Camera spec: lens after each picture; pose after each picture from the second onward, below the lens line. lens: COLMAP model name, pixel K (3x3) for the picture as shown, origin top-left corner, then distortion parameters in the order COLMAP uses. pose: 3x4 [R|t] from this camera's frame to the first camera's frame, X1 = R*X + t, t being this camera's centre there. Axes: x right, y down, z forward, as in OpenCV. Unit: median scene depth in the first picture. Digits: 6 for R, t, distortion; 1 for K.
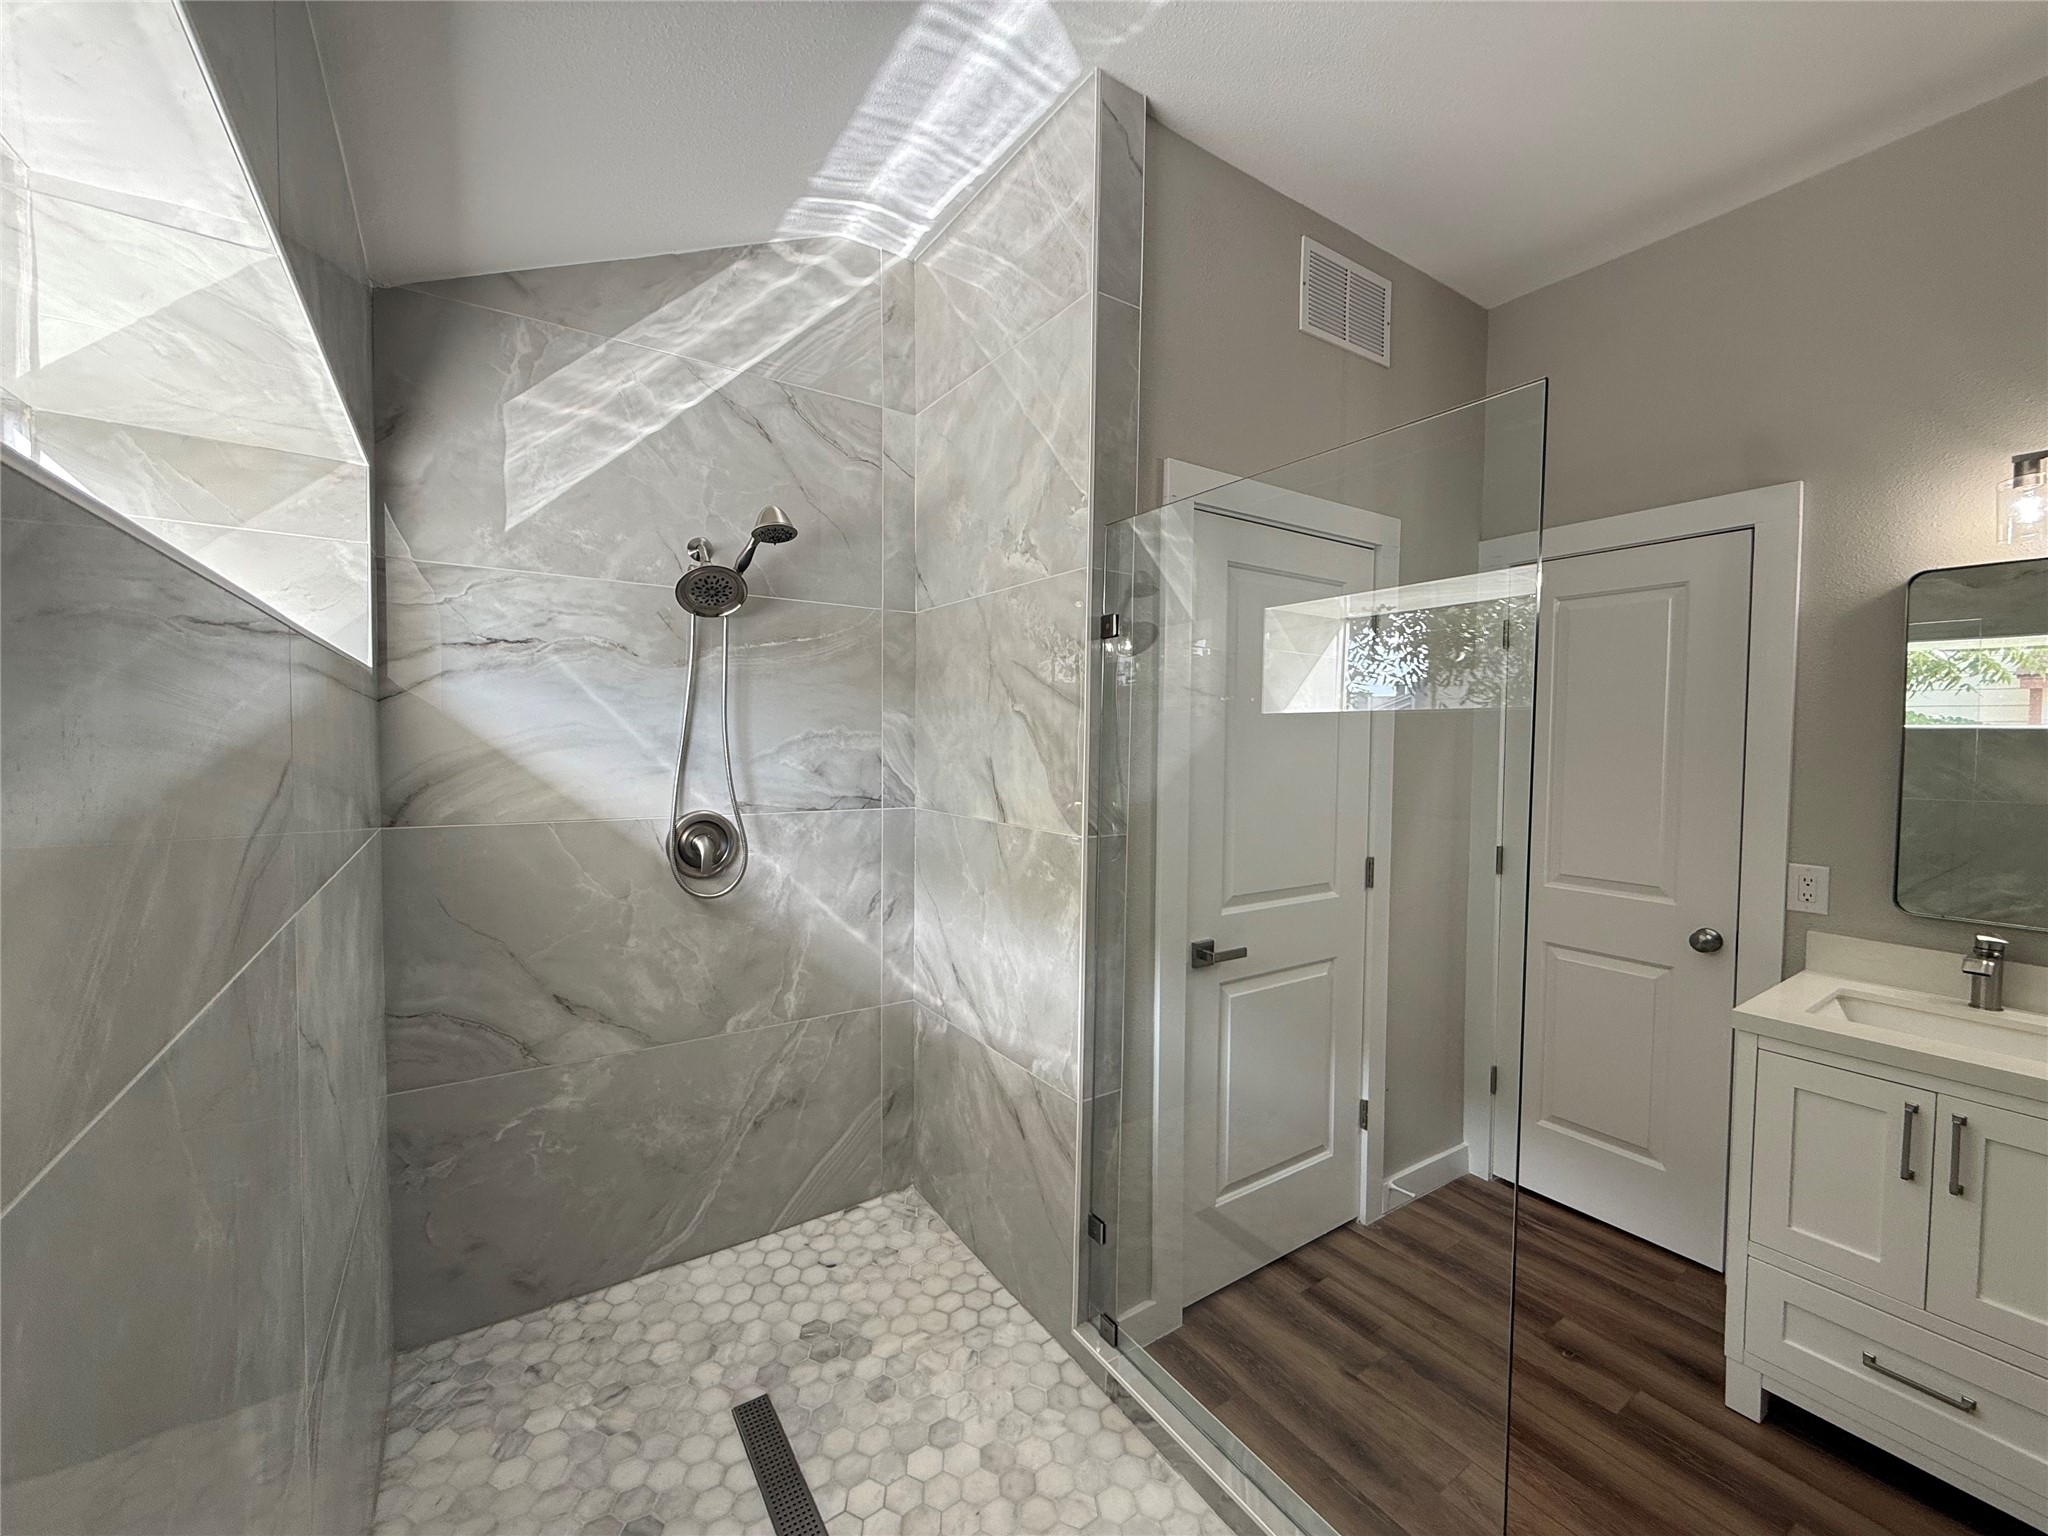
lens RADIAL K [[815.5, 0, 1021.1], [0, 815.5, 763.3], [0, 0, 1]] dist [-0.001204, 0.000232]
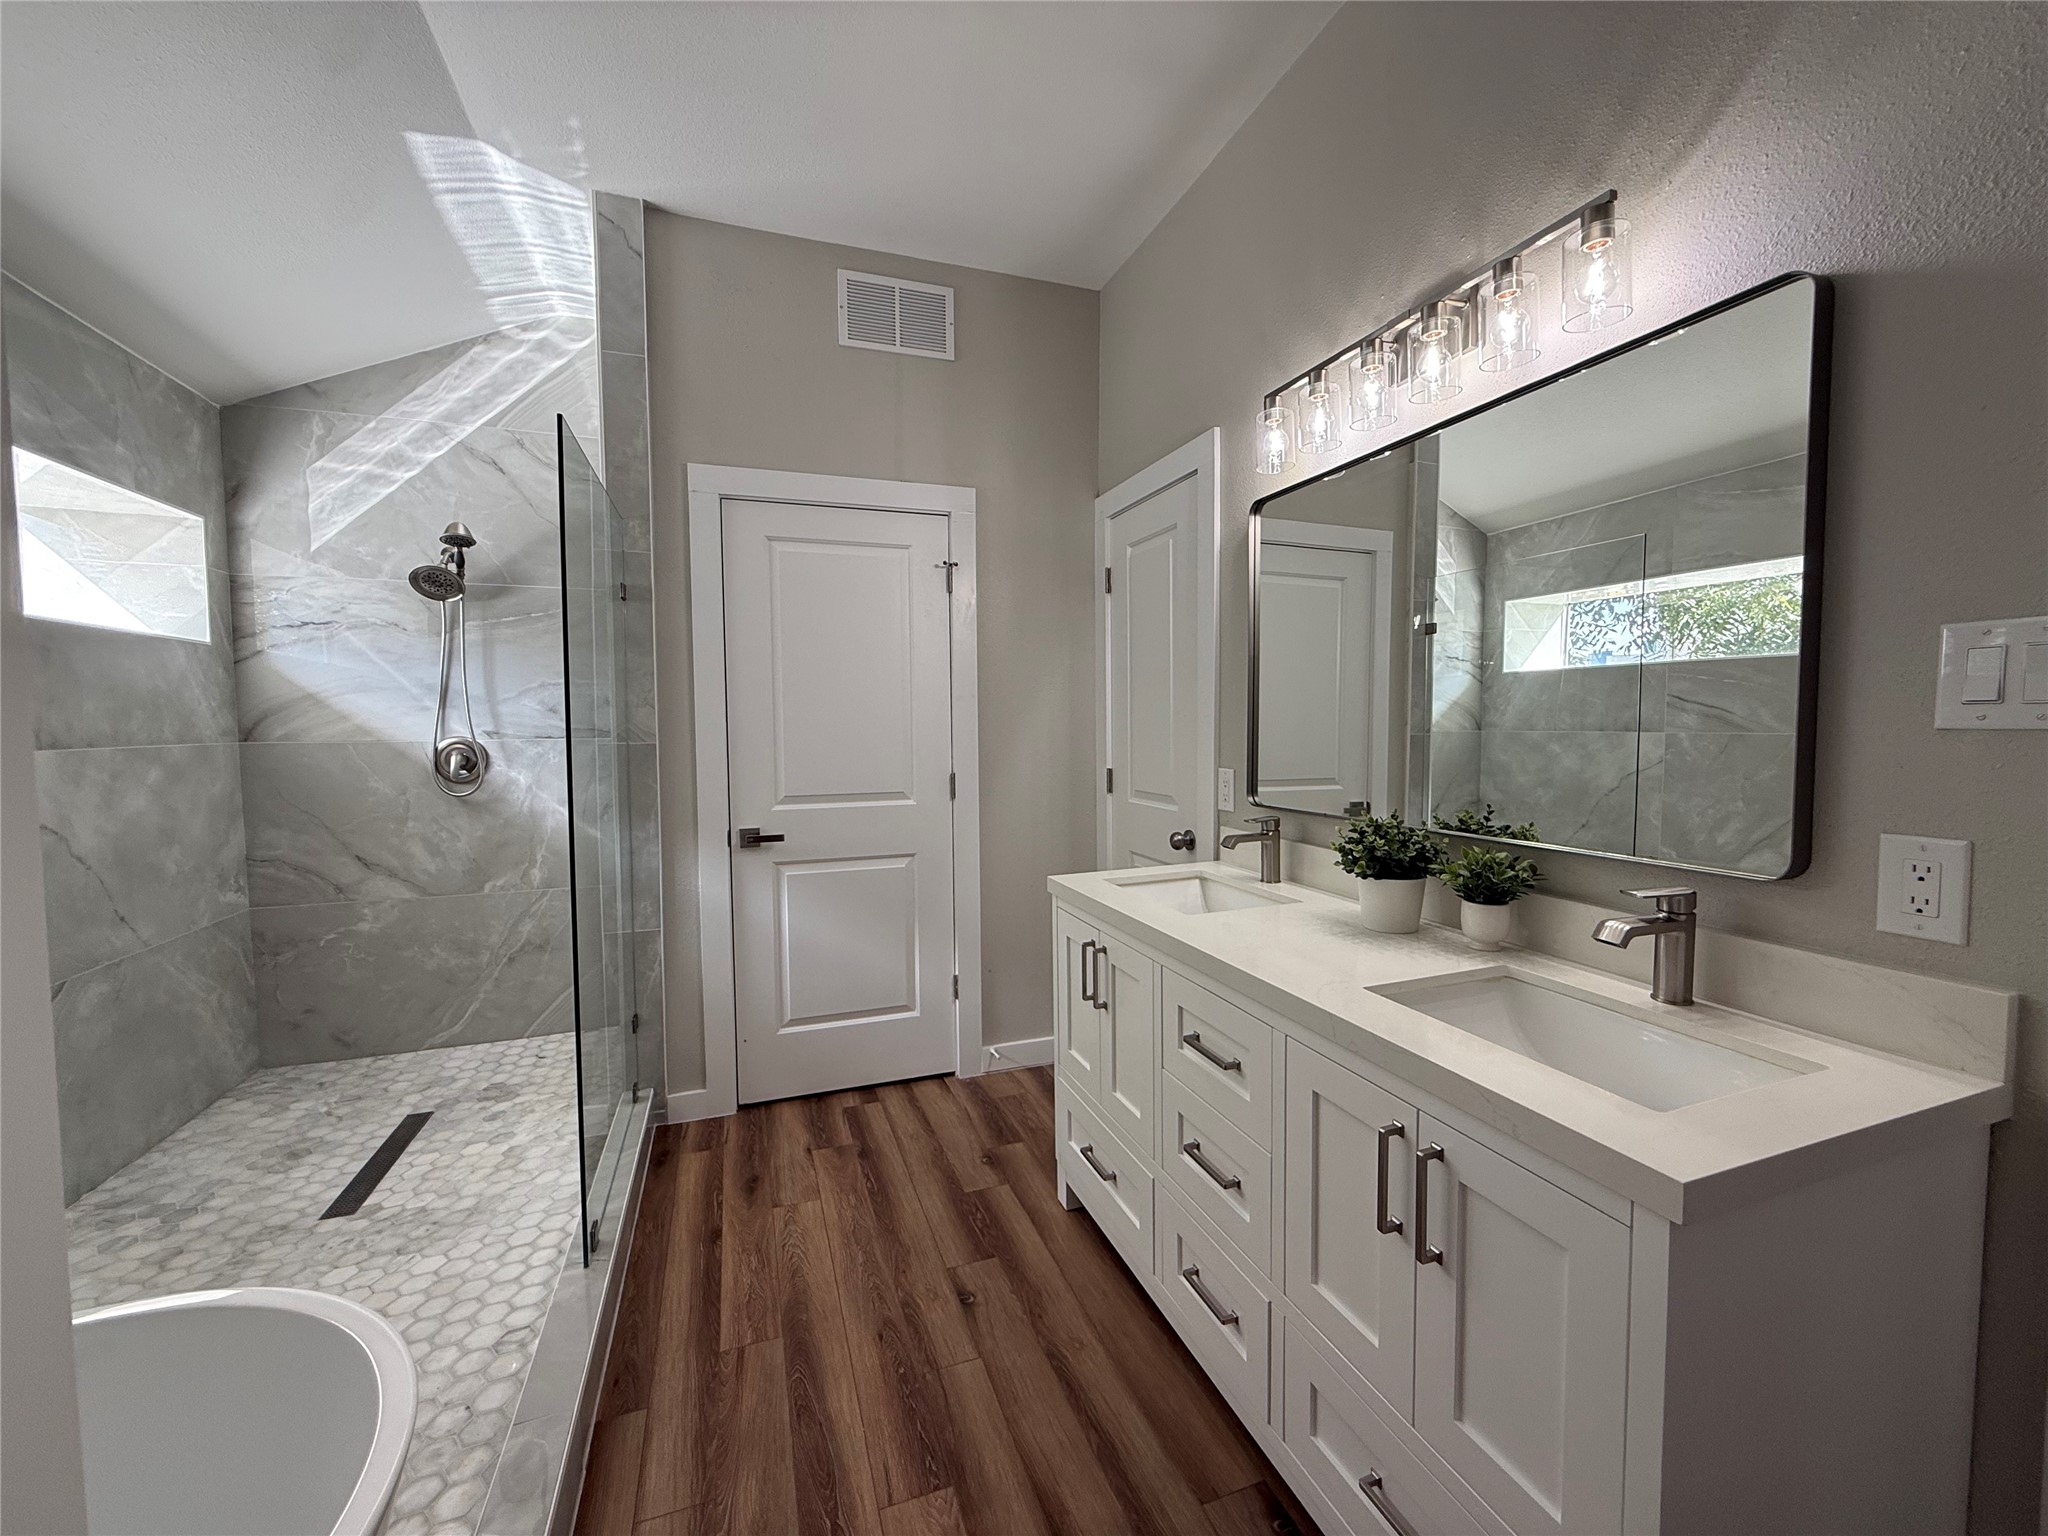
lens RADIAL K [[815.5, 0, 1022.1], [0, 815.5, 766.1], [0, 0, 1]] dist [-0.001204, 0.000232]
pose [[0.970272, -0.005081, -0.241962, 1.018948], [0.010560, 0.999716, 0.021353, 0.099567], [0.241785, -0.023273, 0.970051, -0.175051]]
